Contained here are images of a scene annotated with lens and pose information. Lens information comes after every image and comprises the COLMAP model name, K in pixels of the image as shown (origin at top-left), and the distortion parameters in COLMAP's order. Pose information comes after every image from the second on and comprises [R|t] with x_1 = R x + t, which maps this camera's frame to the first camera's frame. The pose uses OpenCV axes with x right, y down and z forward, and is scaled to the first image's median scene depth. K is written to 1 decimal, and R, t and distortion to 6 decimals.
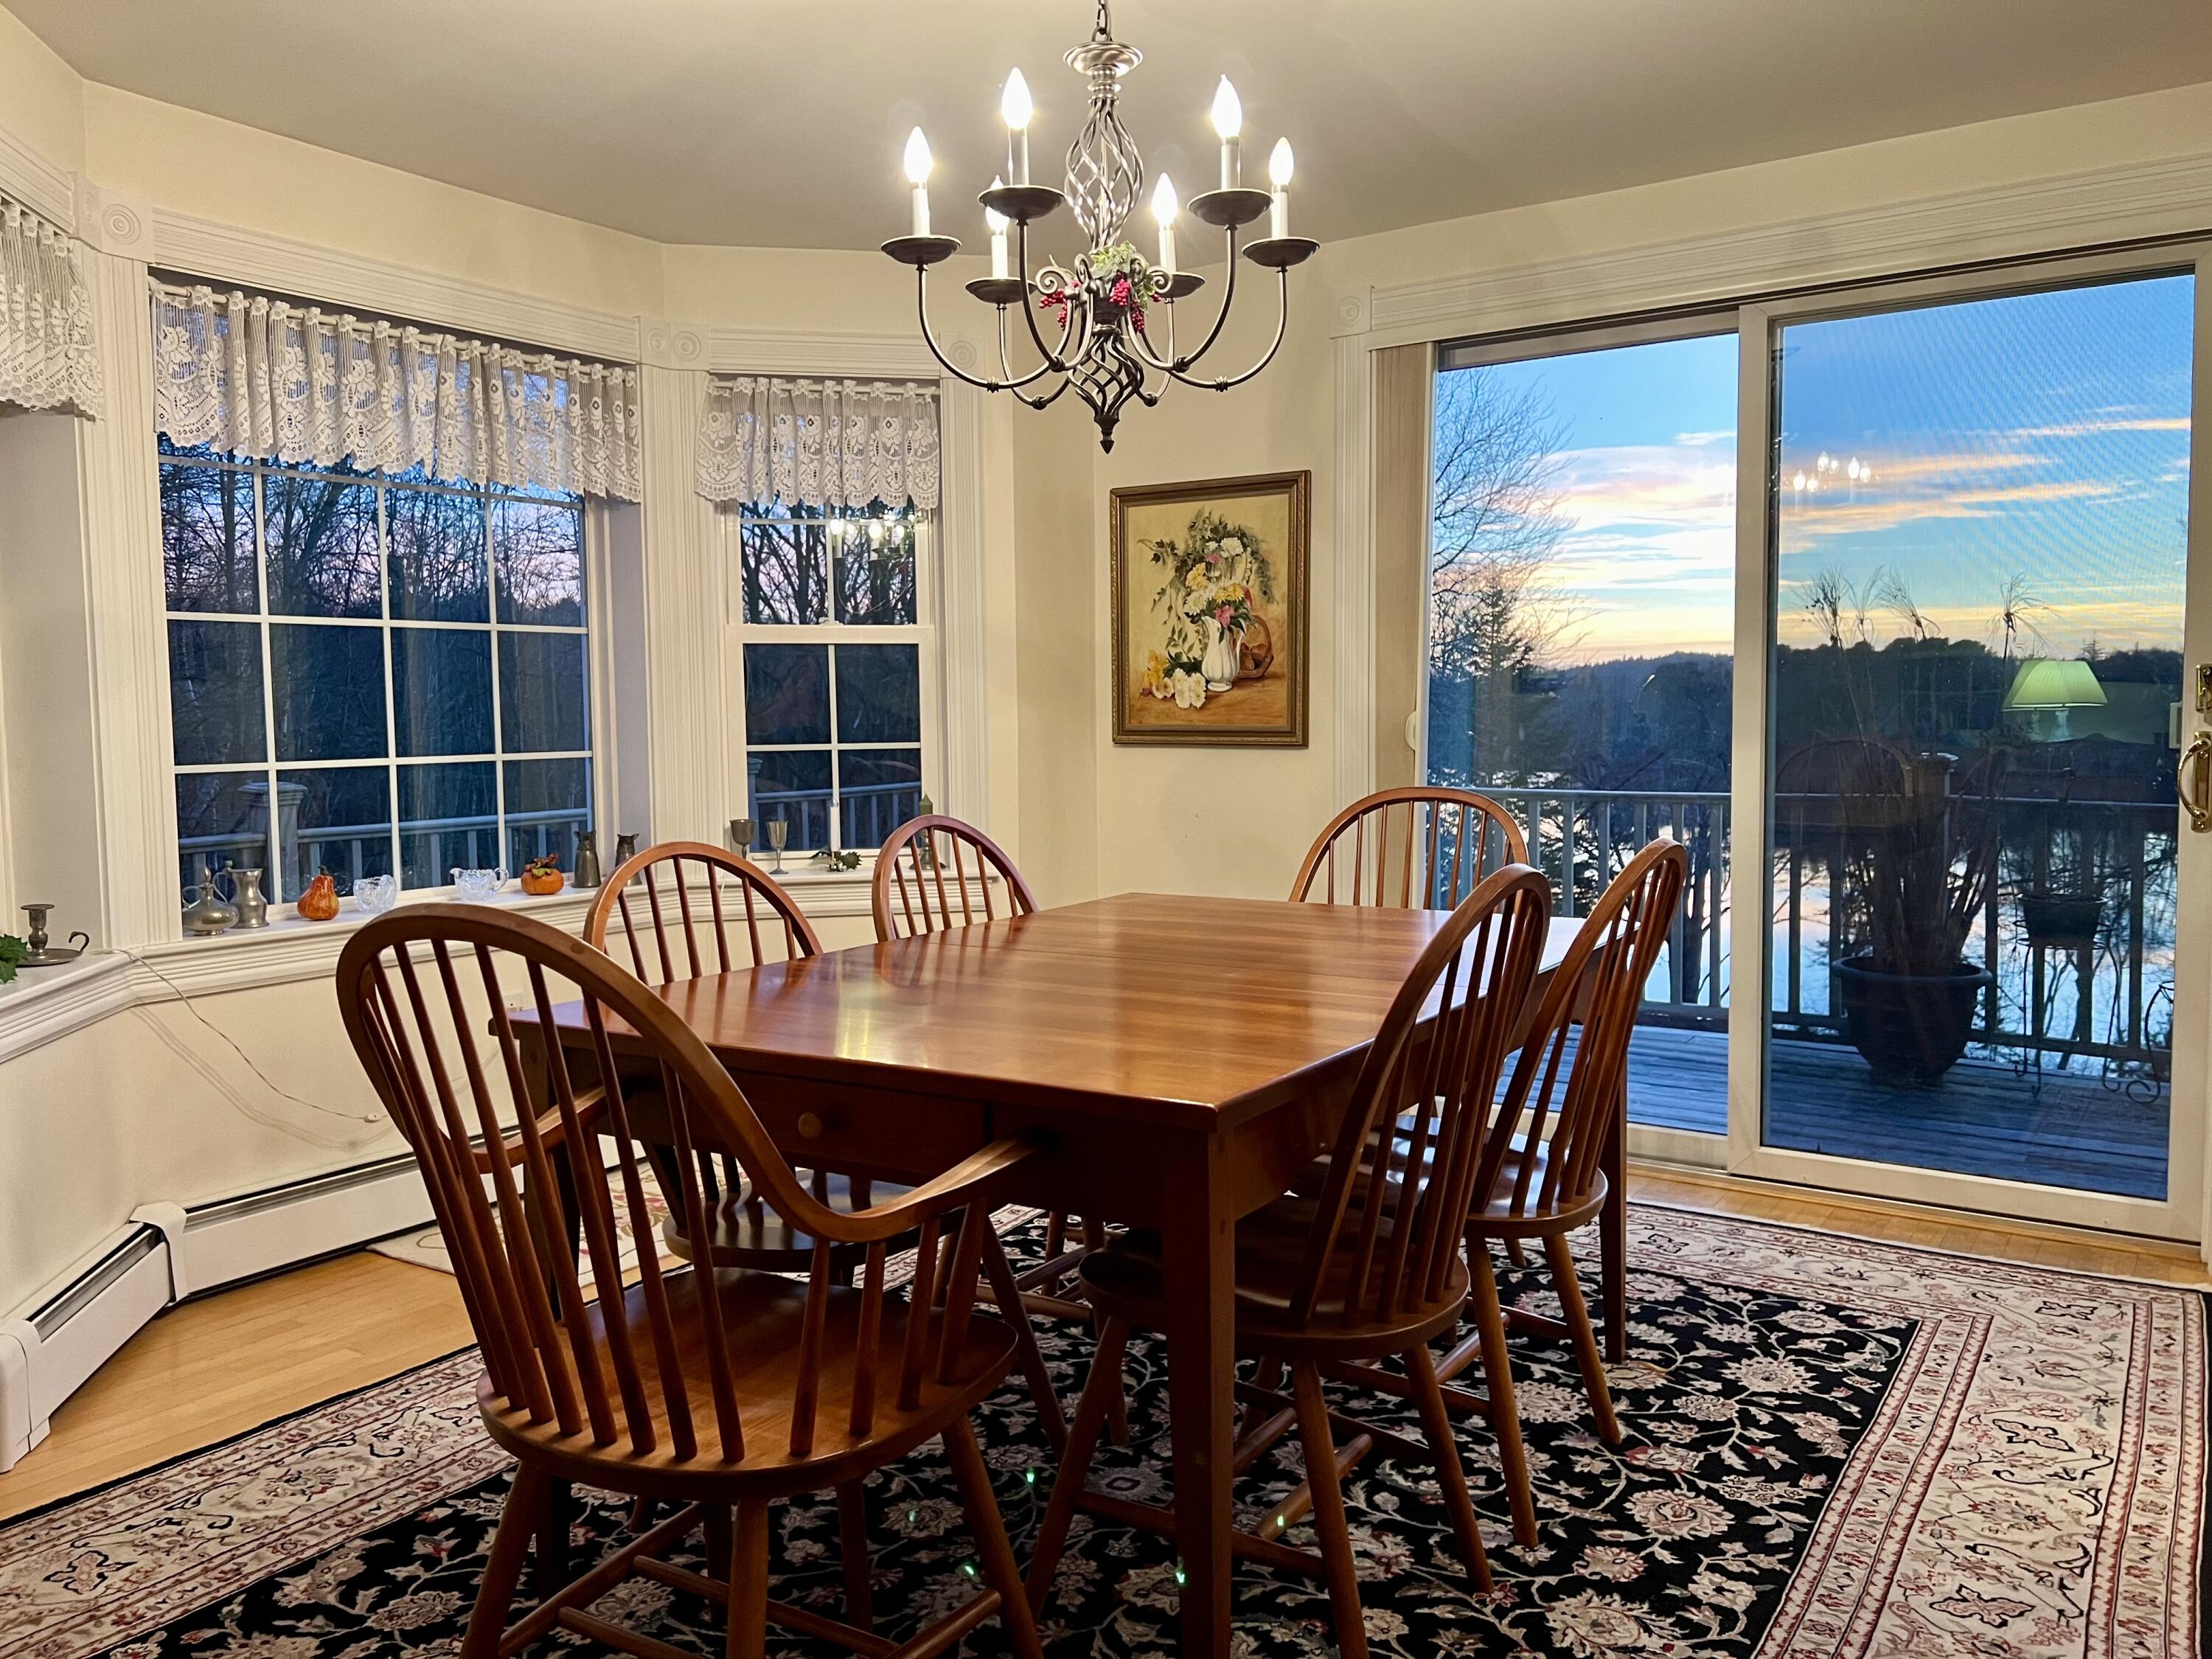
lens RADIAL K [[1662.4, 0, 1106.0], [0, 1662.4, 829.5], [0, 0, 1]] dist [0.001192, -0.001063]
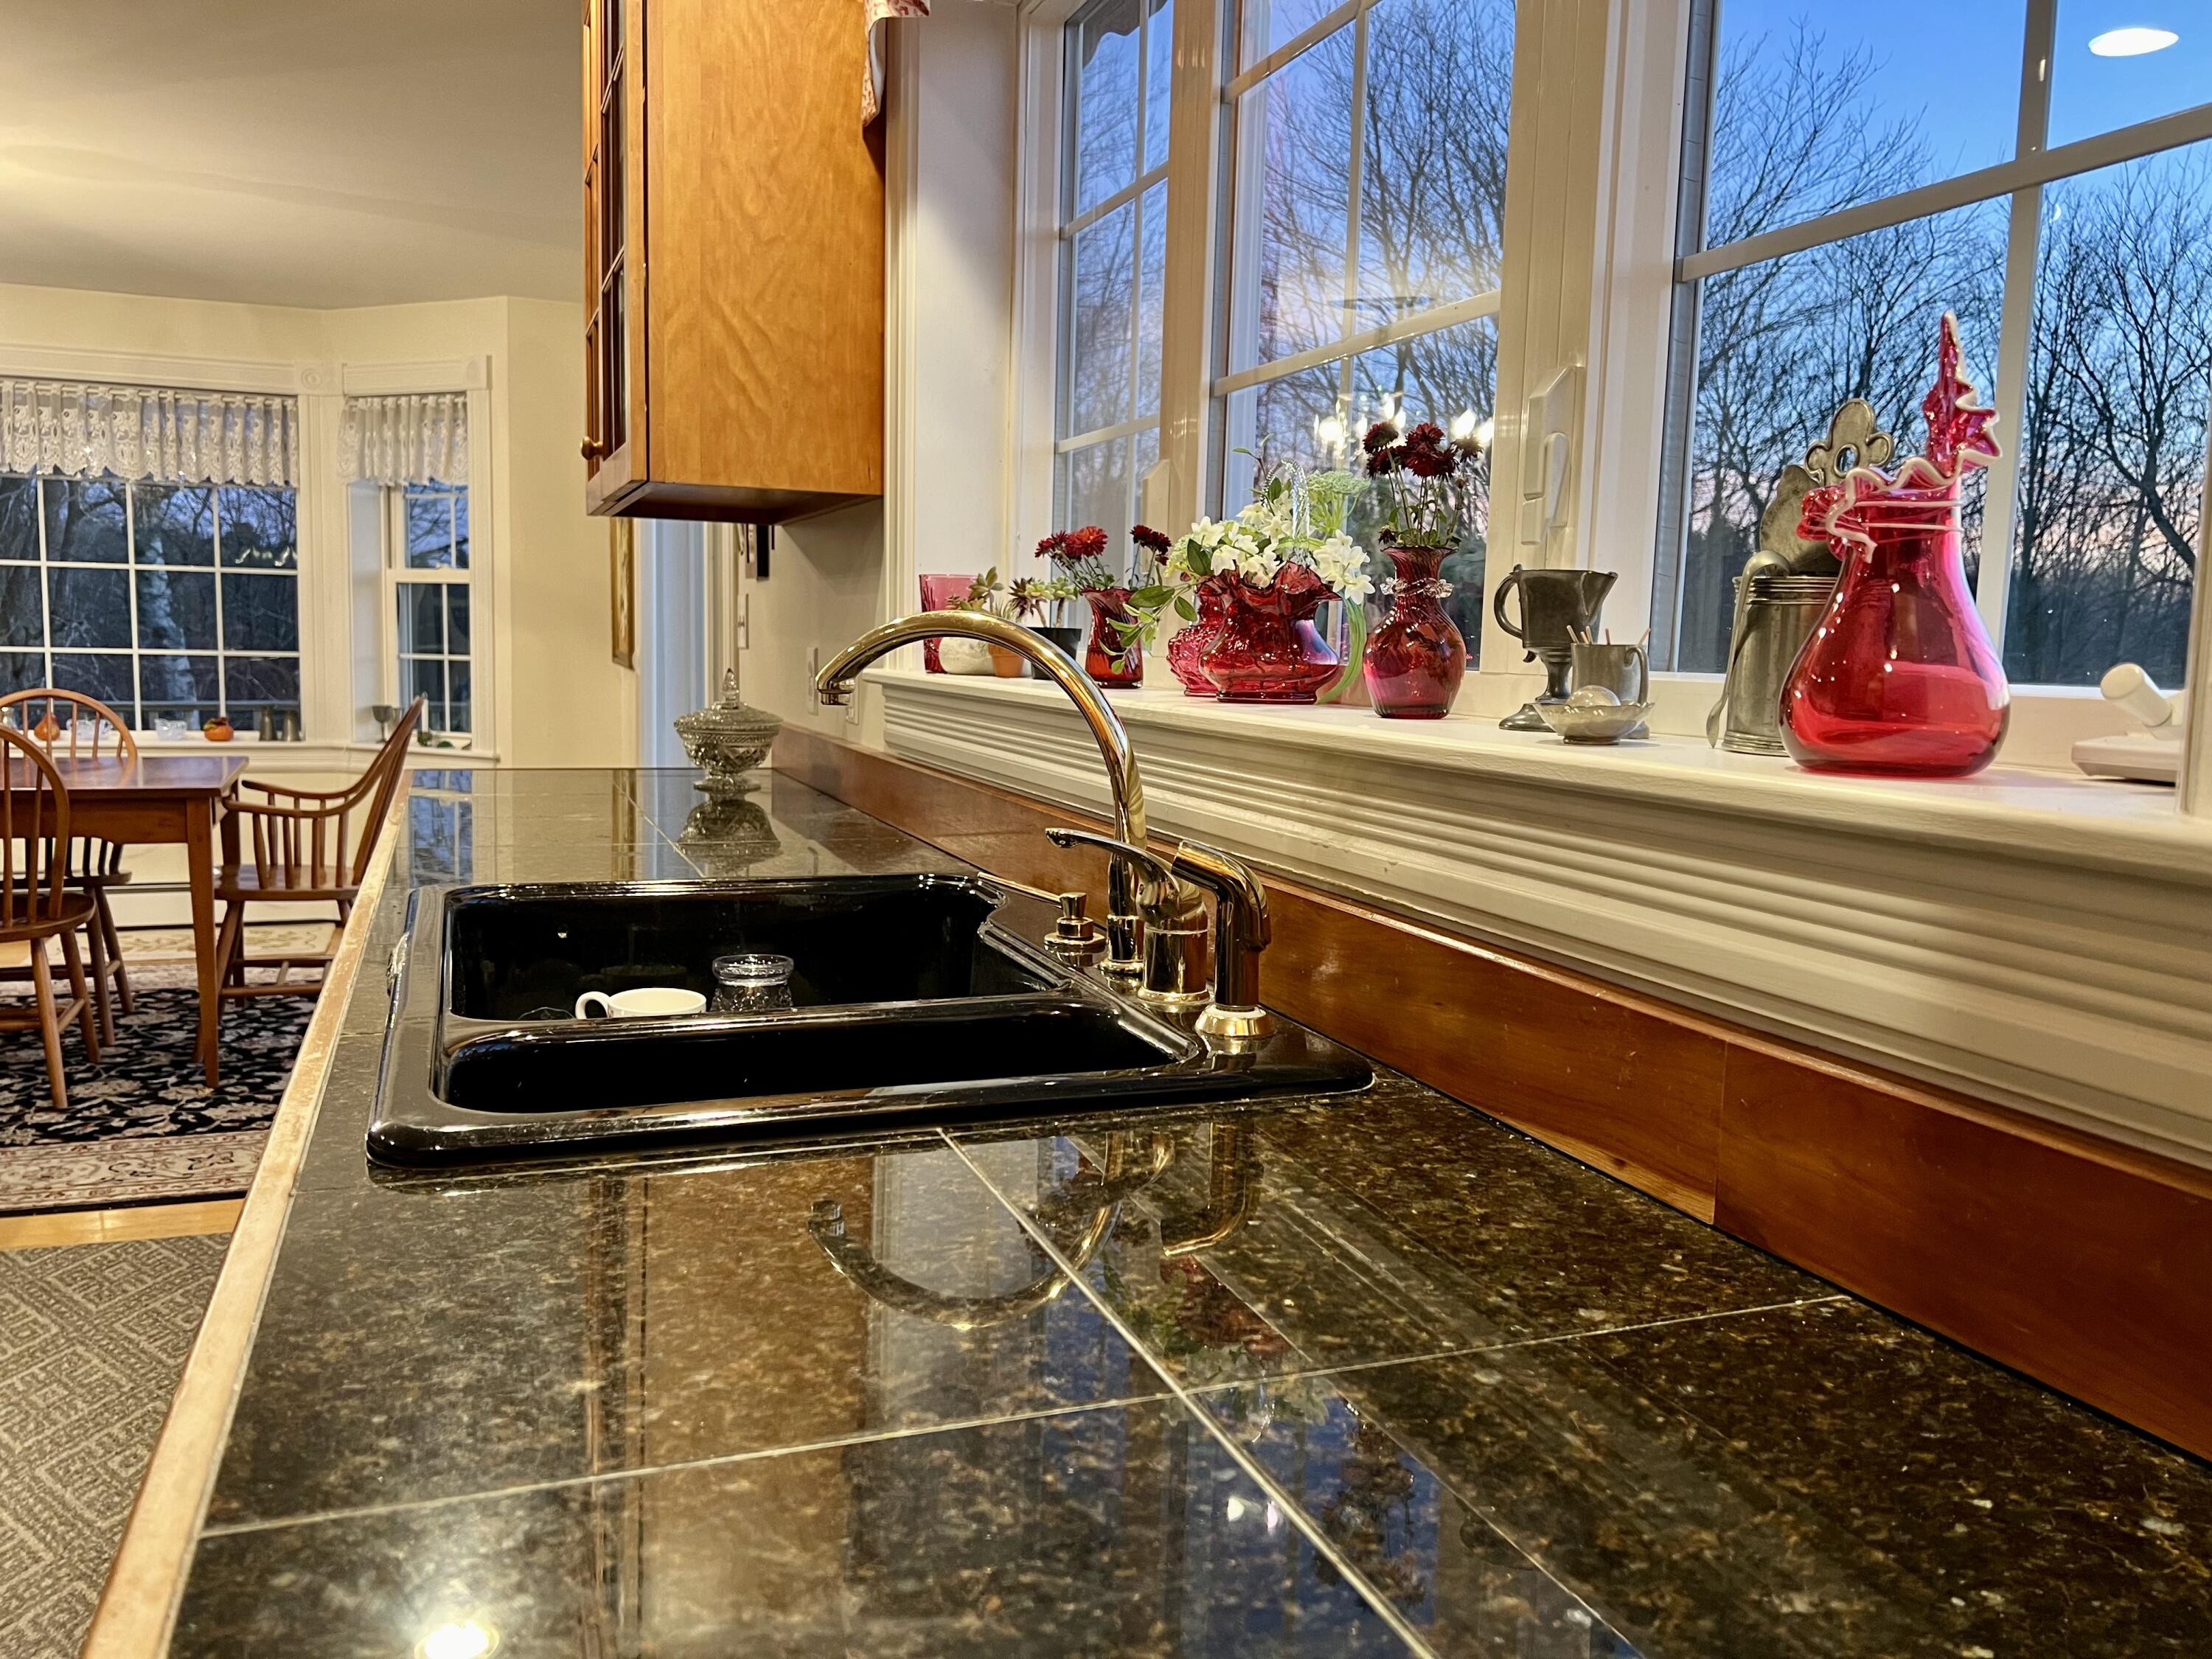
lens RADIAL K [[1693.4, 0, 1106.0], [0, 1693.4, 829.5], [0, 0, 1]] dist [-0.003609, -0.002553]
pose [[0.814335, 0.085309, -0.574091, 1.856657], [-0.063433, 0.996295, 0.058069, -0.040453], [0.576918, -0.010872, 0.816730, 0.262241]]
